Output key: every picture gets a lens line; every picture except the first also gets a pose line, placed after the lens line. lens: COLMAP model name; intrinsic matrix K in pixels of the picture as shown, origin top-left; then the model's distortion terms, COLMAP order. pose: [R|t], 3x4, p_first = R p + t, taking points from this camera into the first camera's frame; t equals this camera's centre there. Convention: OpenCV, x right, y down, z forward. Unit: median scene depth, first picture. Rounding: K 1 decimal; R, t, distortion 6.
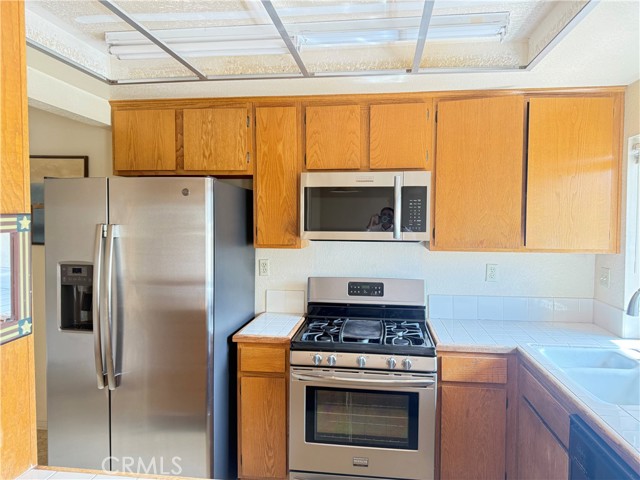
lens RADIAL K [[445.0, 0, 324.3], [0, 445.0, 238.1], [0, 0, 1]] dist [0.089950, -0.116767]
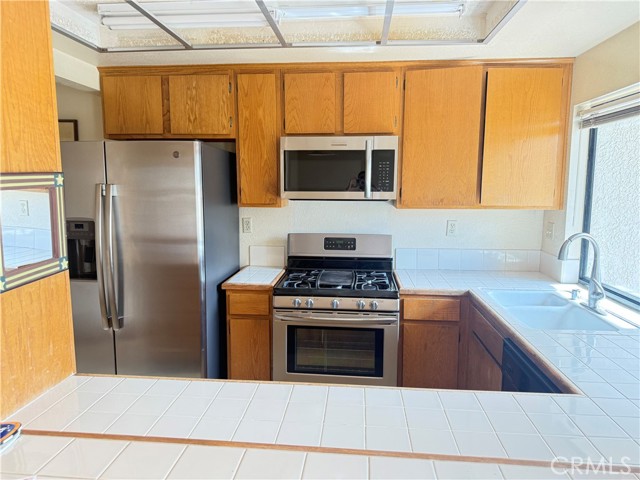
lens RADIAL K [[442.7, 0, 317.4], [0, 442.7, 241.4], [0, 0, 1]] dist [0.089898, -0.119432]
pose [[0.999402, -0.005947, 0.034057, -0.000934], [0.002887, 0.996008, 0.089223, 0.011518], [-0.034452, -0.089071, 0.995429, -0.113673]]
